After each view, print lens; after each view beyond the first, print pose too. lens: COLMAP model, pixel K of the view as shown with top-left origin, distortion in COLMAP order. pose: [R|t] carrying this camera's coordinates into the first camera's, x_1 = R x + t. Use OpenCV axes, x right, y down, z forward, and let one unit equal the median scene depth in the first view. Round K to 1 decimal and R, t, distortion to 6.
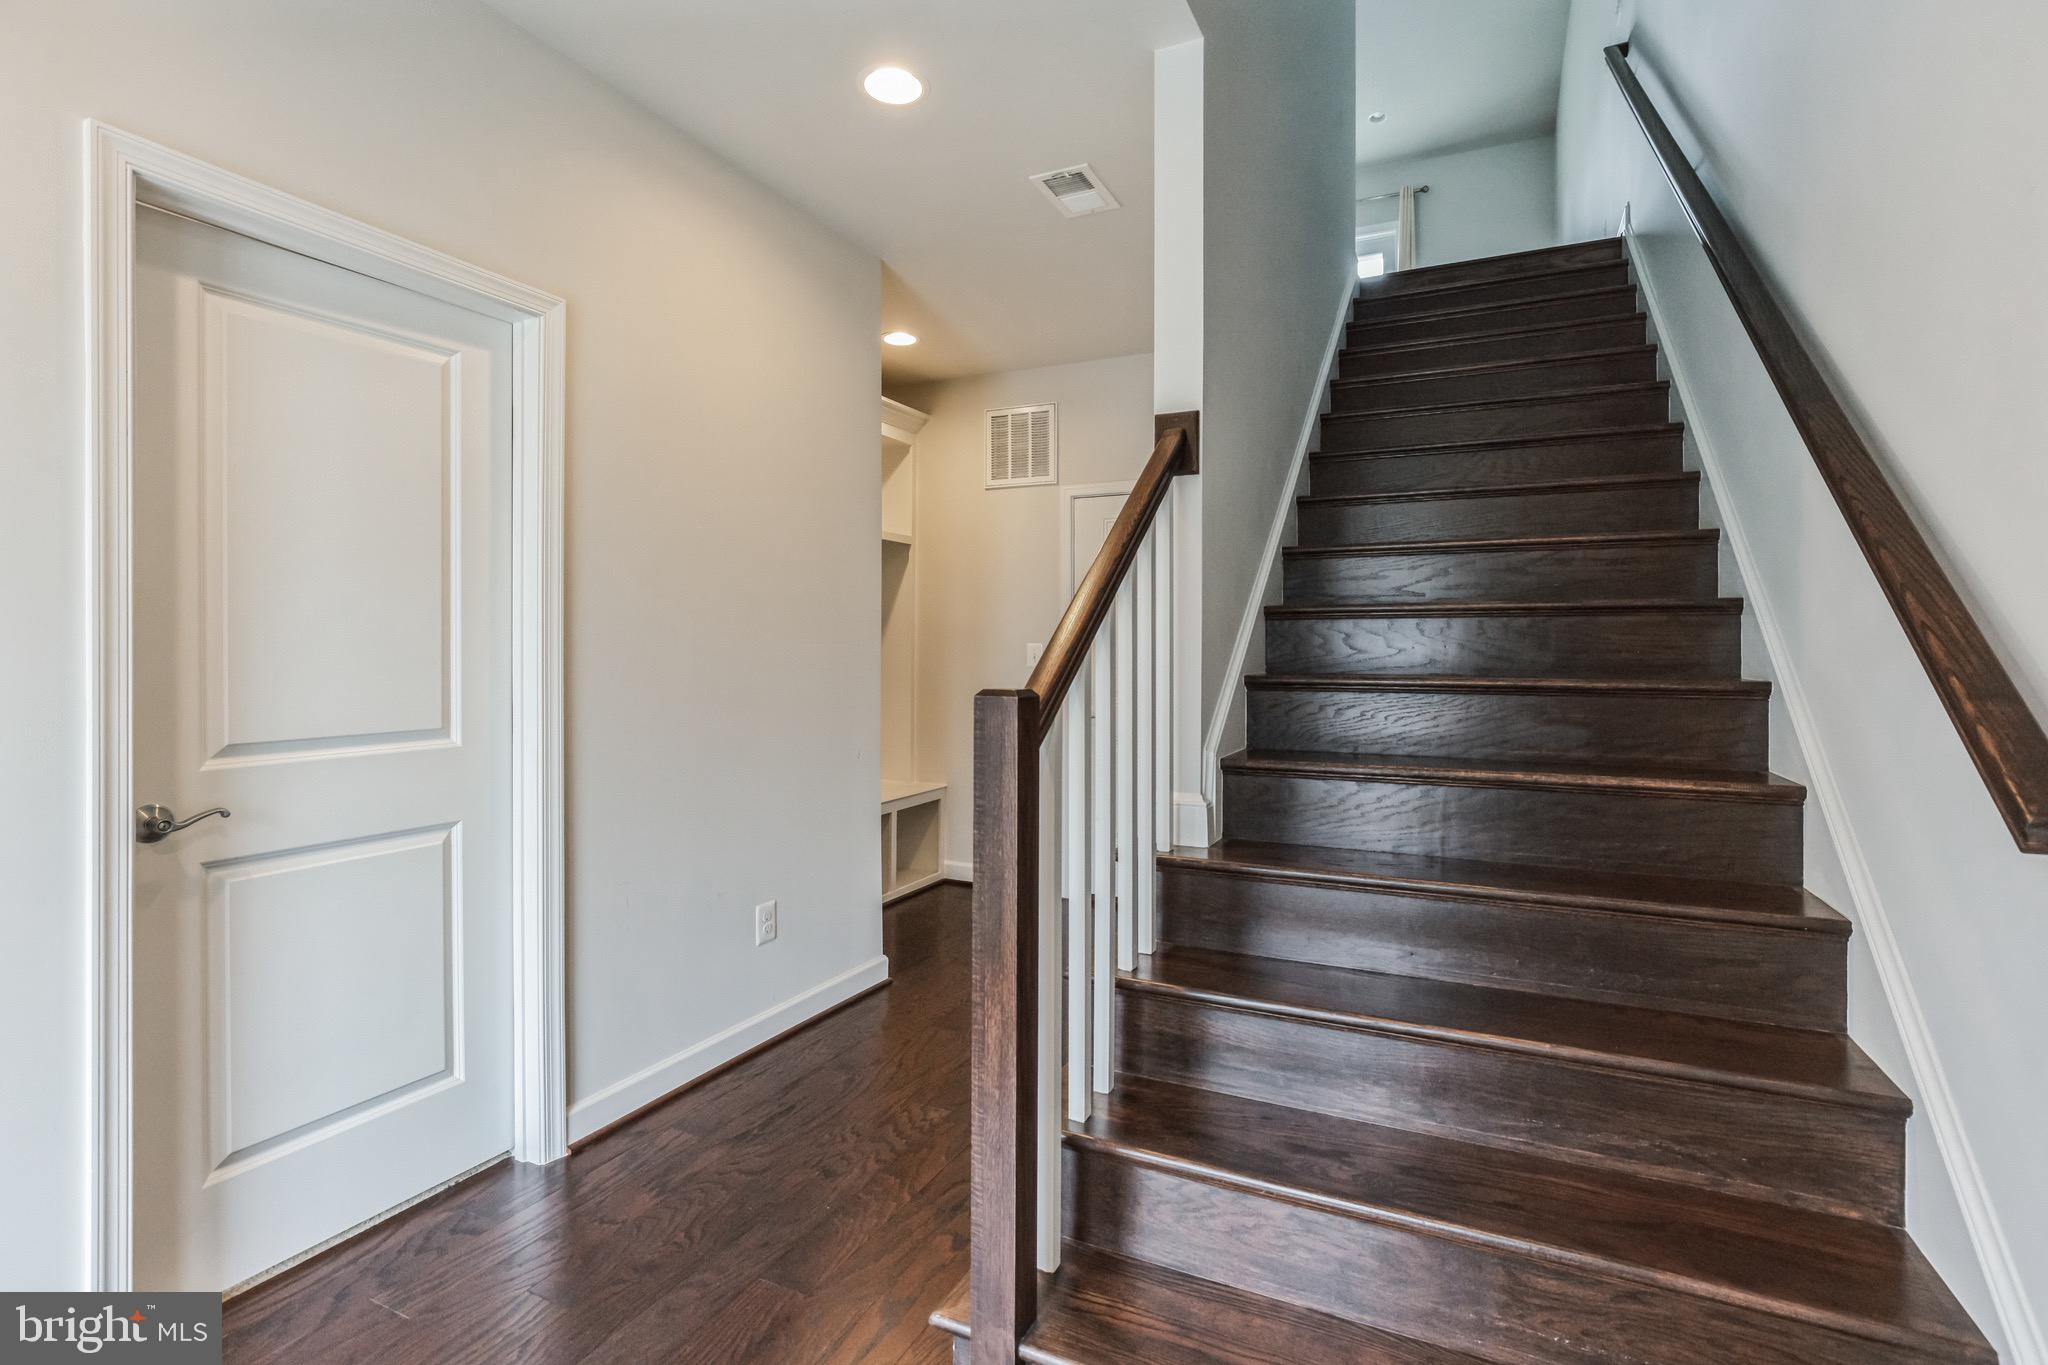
lens RADIAL K [[947.8, 0, 1029.1], [0, 947.8, 640.0], [0, 0, 1]] dist [0.000583, -0.000088]
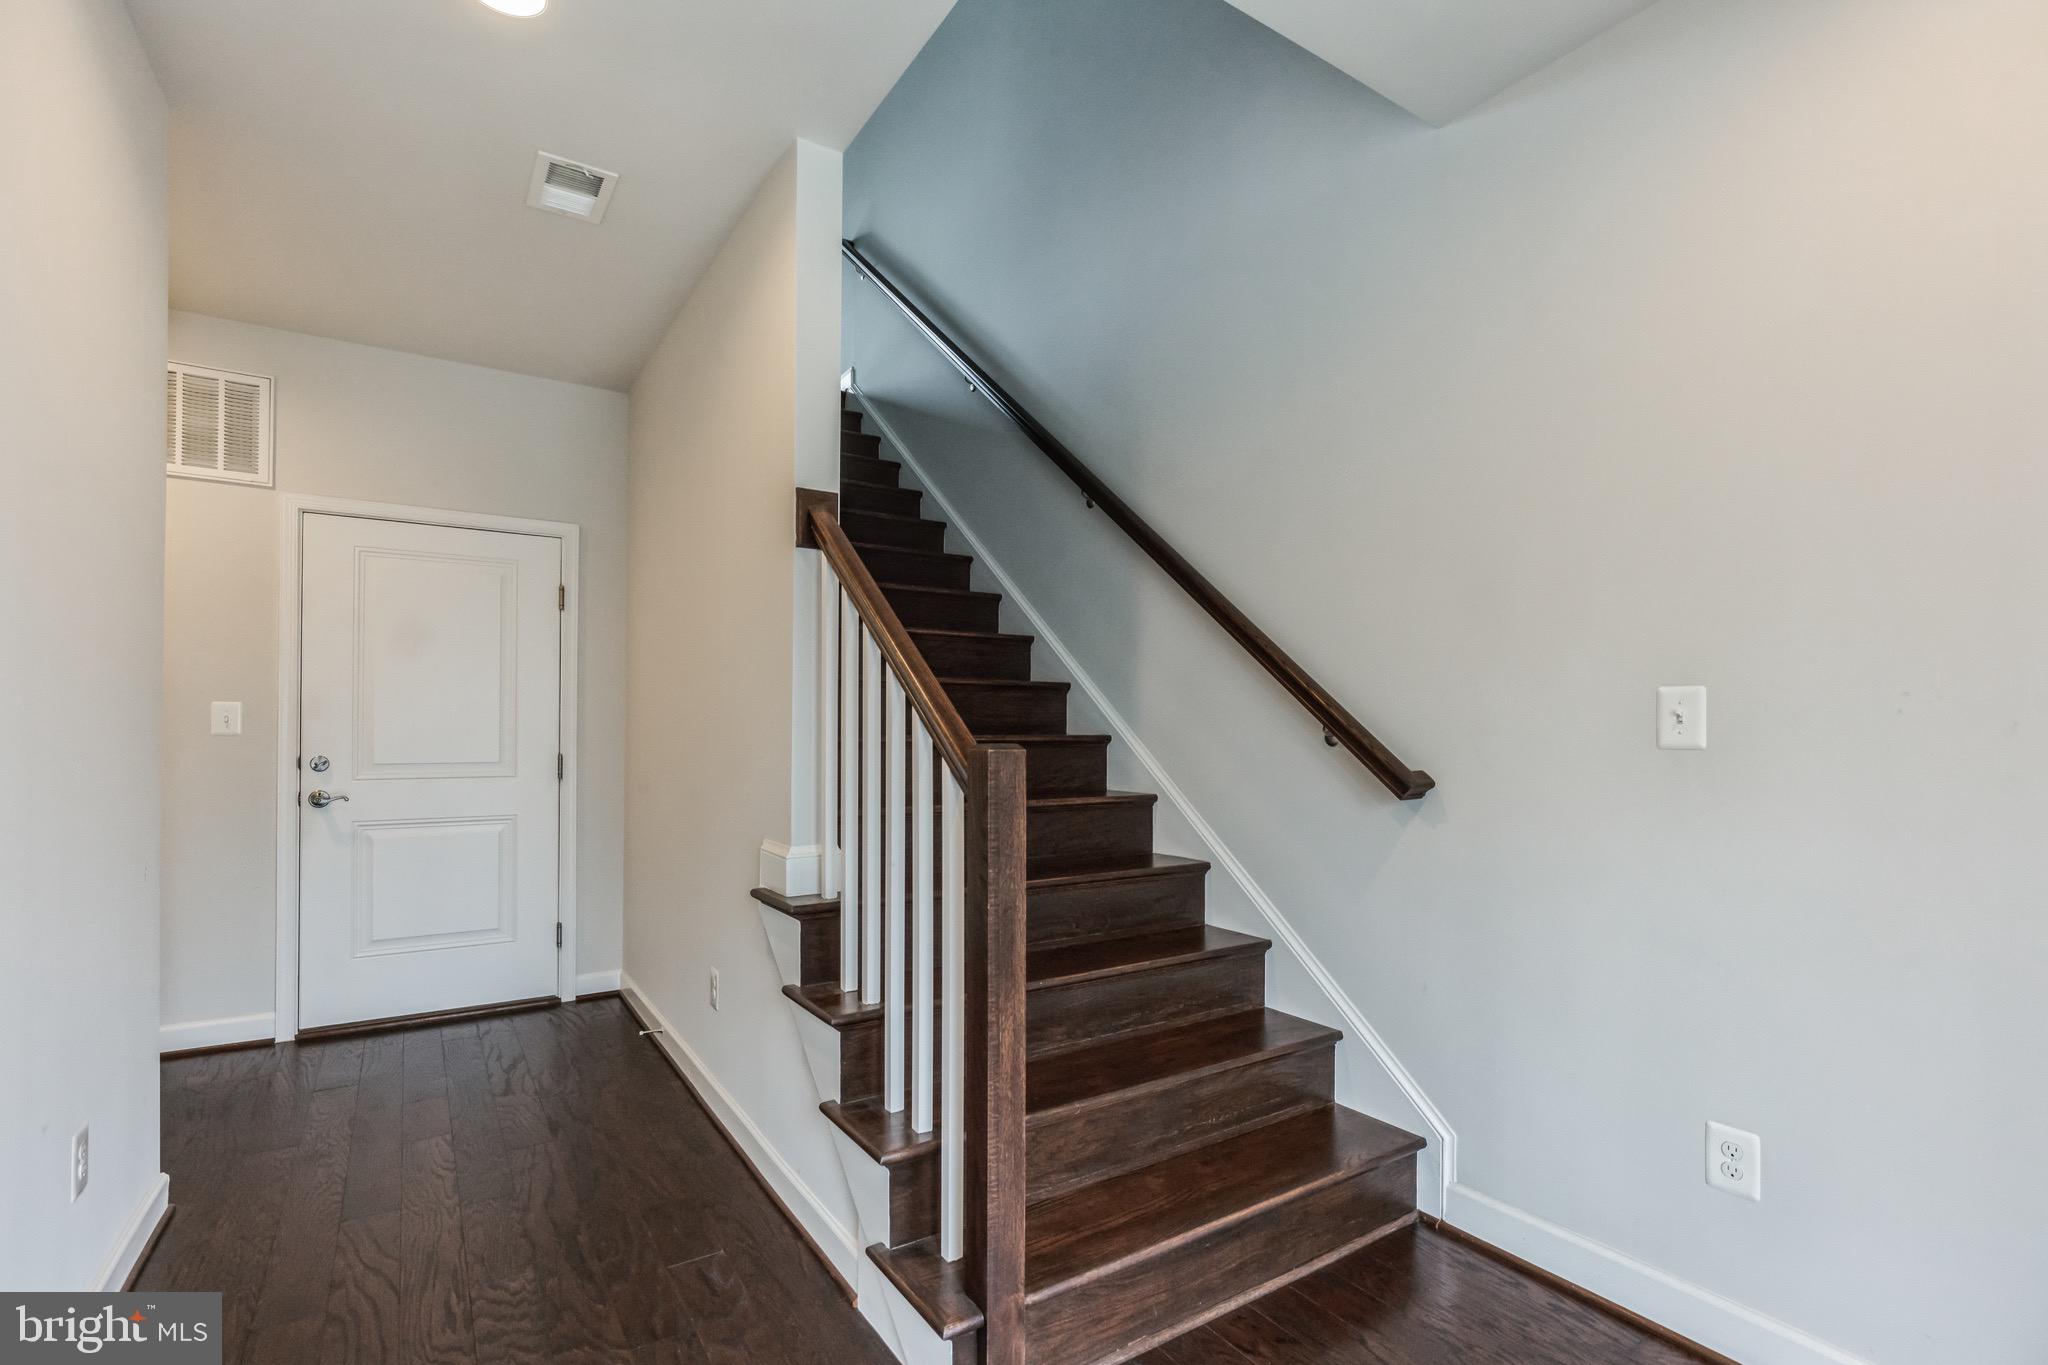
lens RADIAL K [[941.1, 0, 1022.0], [0, 941.1, 710.9], [0, 0, 1]] dist [0.000030, 0.000142]
pose [[0.526331, 0.011786, 0.850198, -0.721910], [-0.014175, 0.999887, -0.005086, 0.013643], [-0.850162, -0.009375, 0.526438, 0.280844]]
